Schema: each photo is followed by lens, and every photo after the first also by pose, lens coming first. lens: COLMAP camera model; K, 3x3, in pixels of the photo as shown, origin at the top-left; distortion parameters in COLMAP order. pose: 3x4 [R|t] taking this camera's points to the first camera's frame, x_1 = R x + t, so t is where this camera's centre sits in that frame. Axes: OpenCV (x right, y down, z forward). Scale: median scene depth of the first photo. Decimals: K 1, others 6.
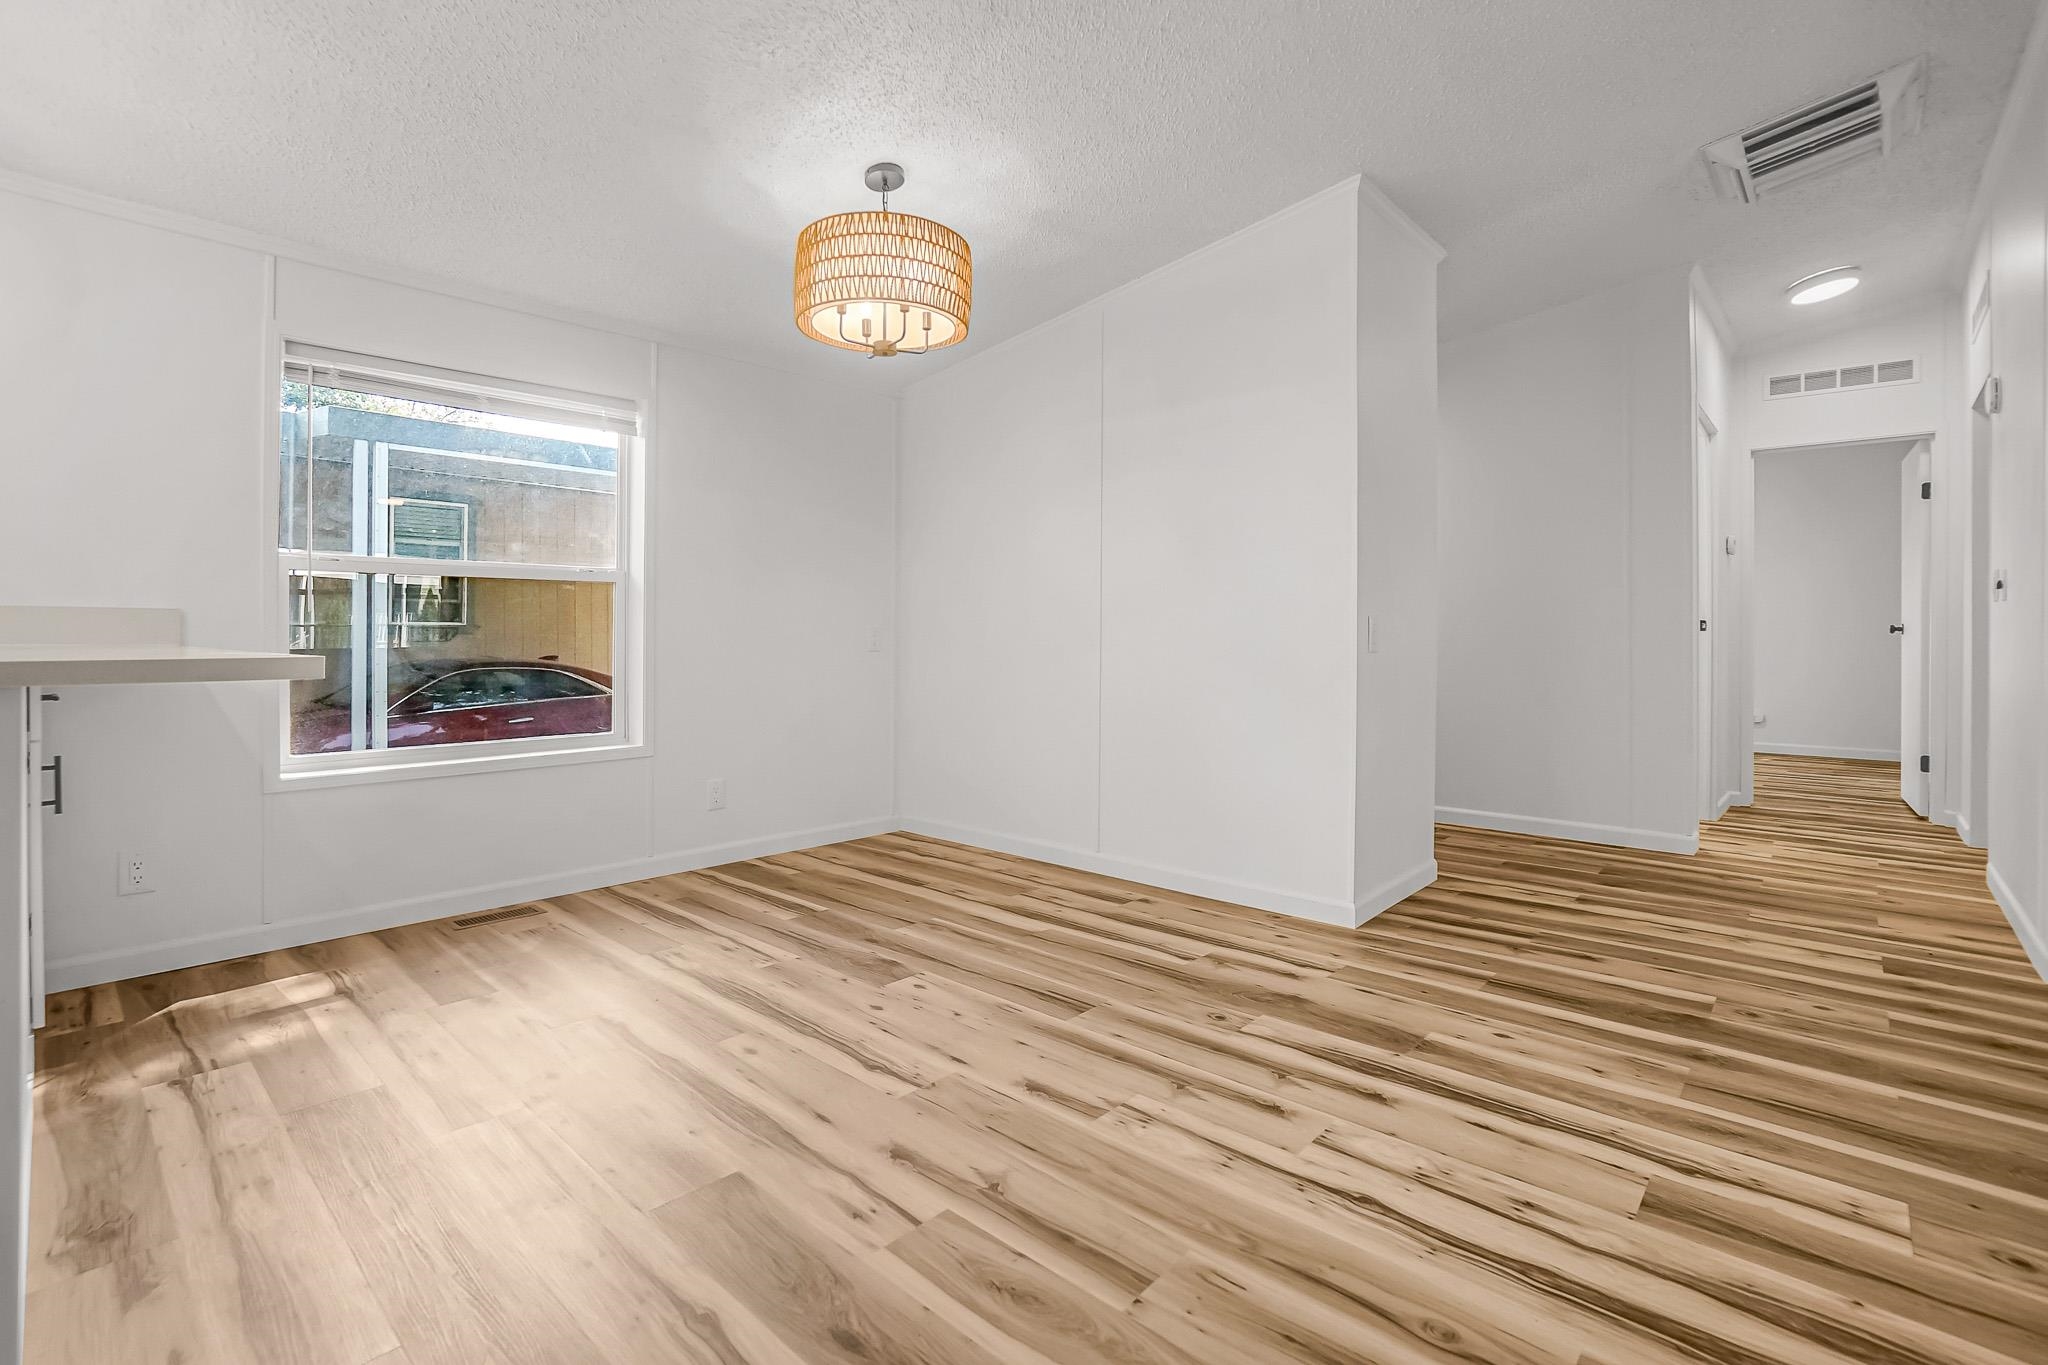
lens RADIAL K [[948.8, 0, 1072.8], [0, 948.8, 649.1], [0, 0, 1]] dist [-0.051359, 0.022073]
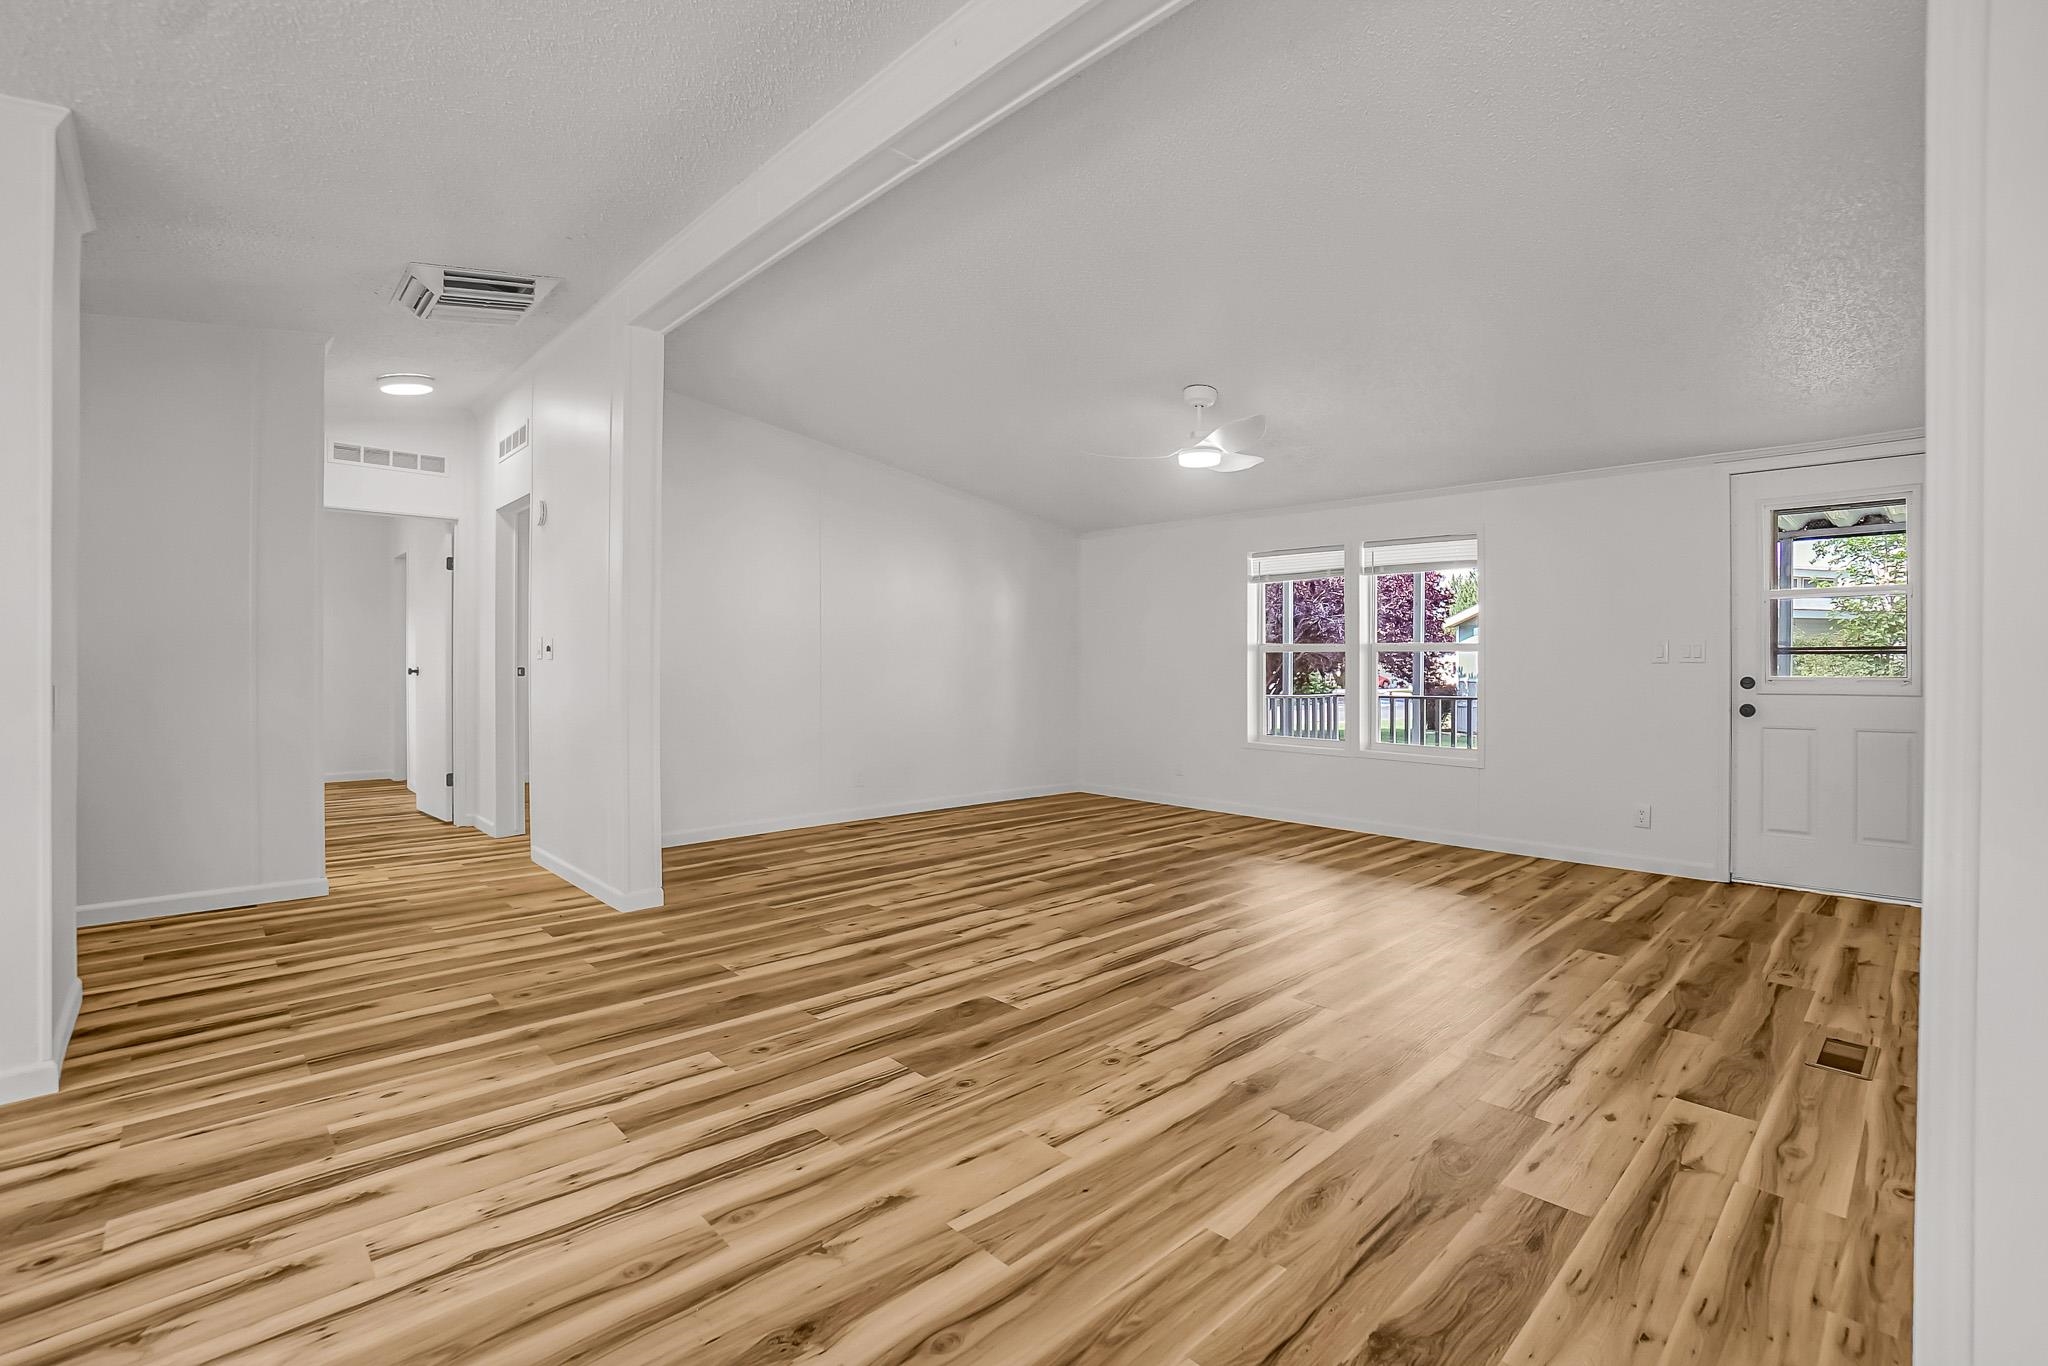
lens RADIAL K [[906.4, 0, 1035.5], [0, 906.4, 683.9], [0, 0, 1]] dist [-0.053220, 0.018740]
pose [[0.097626, -0.023179, 0.994953, -0.391688], [0.005802, 0.999725, 0.022721, -0.057176], [-0.995206, 0.003554, 0.097734, 0.162450]]
